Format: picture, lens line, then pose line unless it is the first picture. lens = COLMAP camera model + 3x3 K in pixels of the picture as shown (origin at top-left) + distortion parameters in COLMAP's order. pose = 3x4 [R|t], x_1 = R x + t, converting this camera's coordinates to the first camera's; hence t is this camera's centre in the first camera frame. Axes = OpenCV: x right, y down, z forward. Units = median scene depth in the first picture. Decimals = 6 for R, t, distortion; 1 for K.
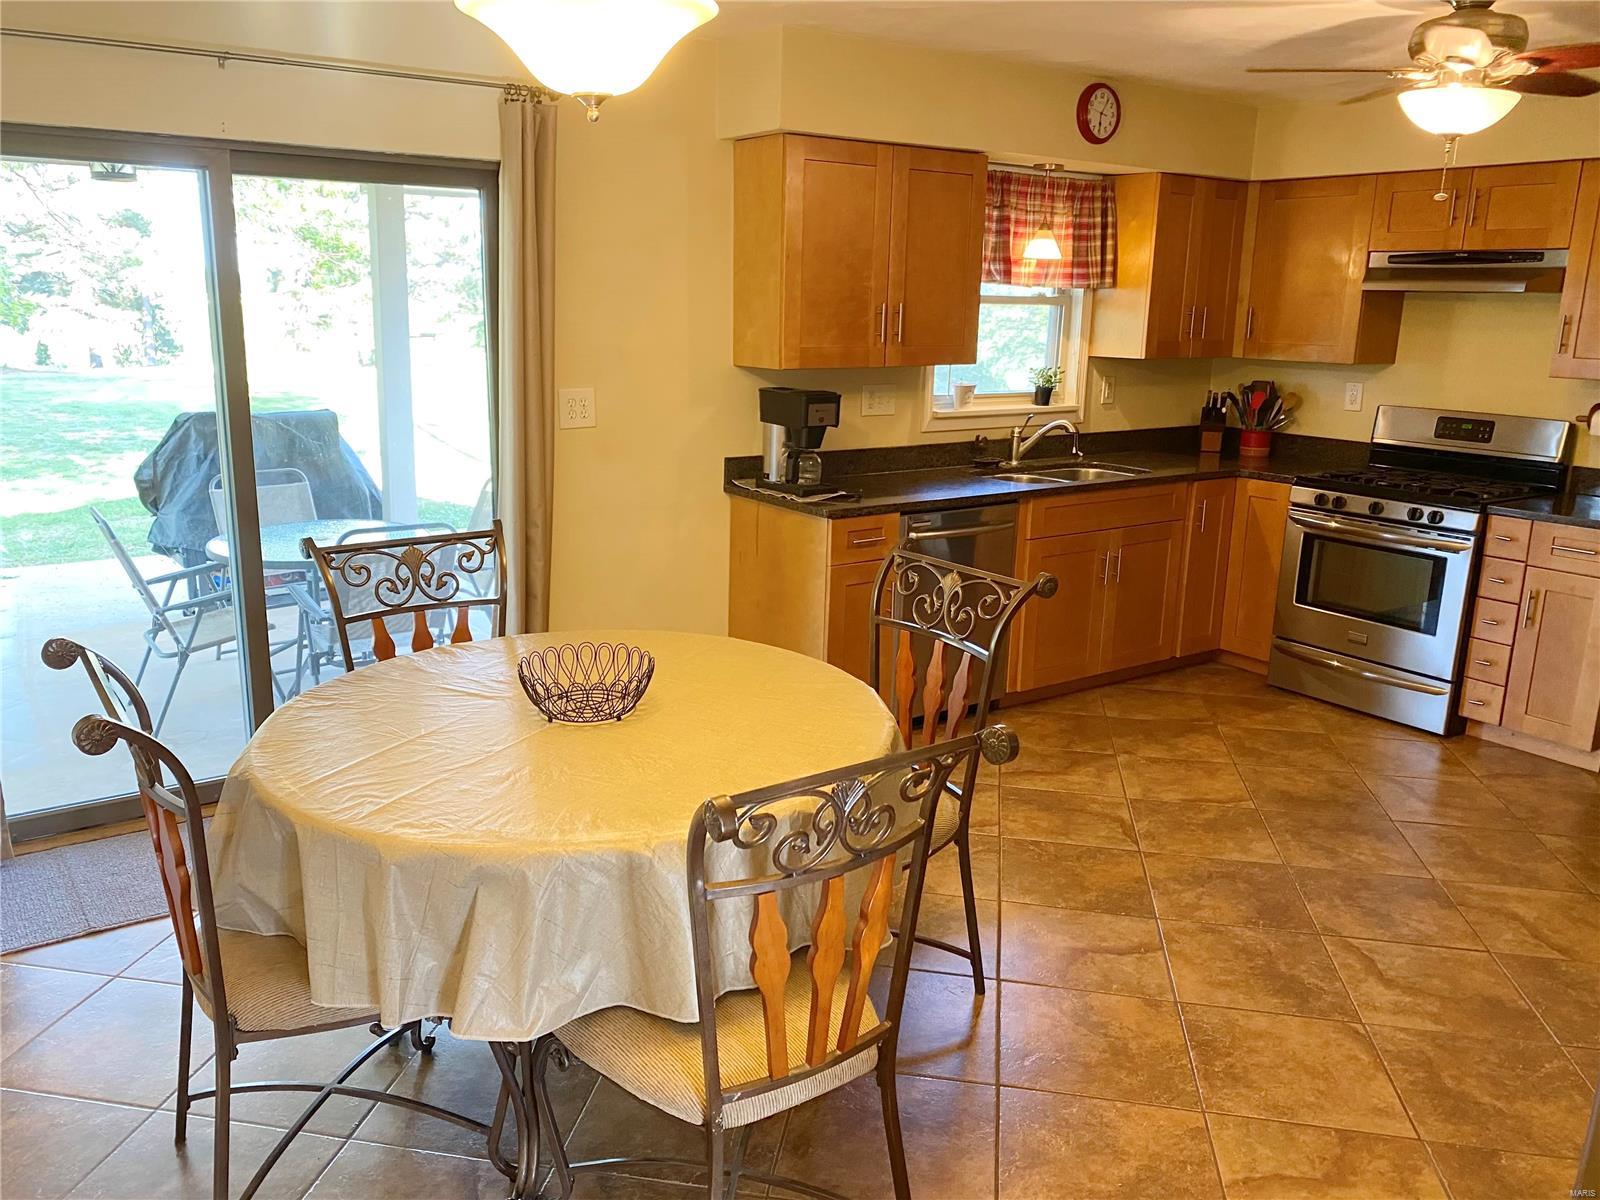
lens RADIAL K [[1232.3, 0, 800.0], [0, 1232.3, 600.0], [0, 0, 1]] dist [-0.002502, -0.006129]
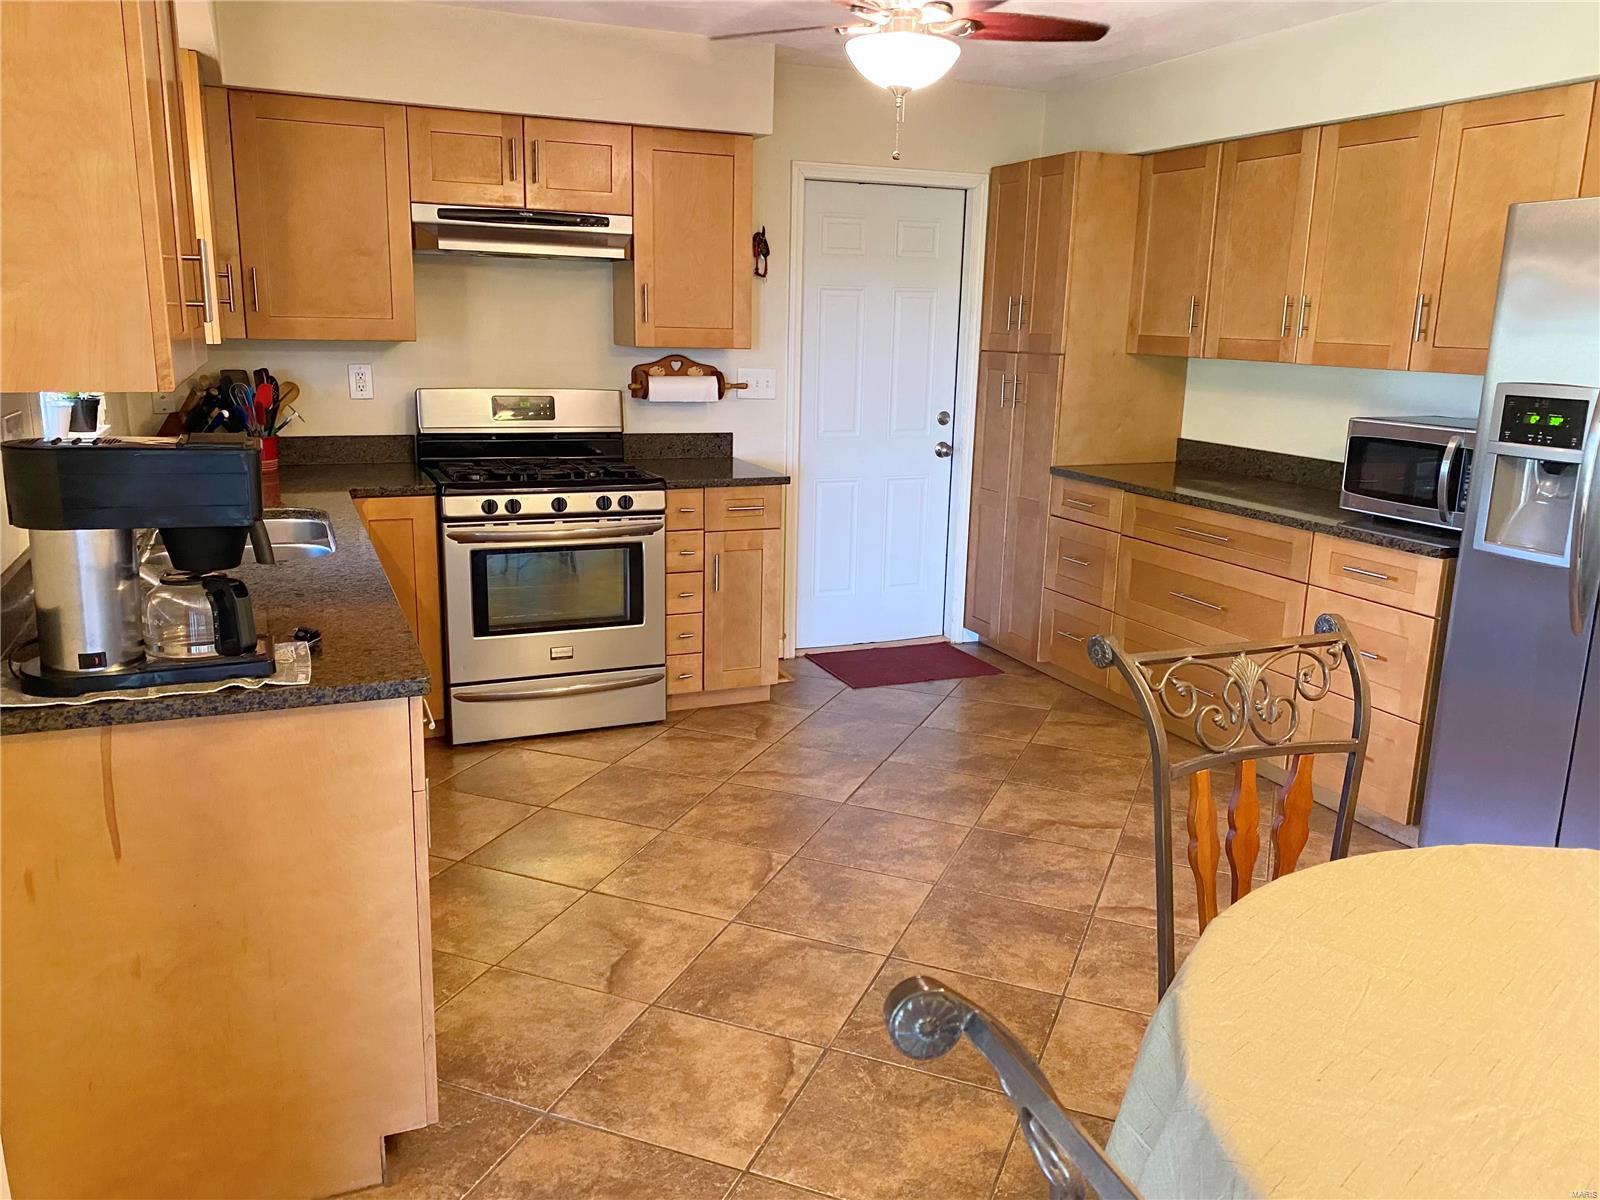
lens RADIAL K [[1232.3, 0, 800.0], [0, 1232.3, 600.0], [0, 0, 1]] dist [-0.002502, -0.006129]
pose [[0.199078, -0.241215, 0.949833, -0.355039], [0.210127, 0.957198, 0.199044, -0.152267], [-0.957191, 0.159961, 0.241243, 0.655448]]
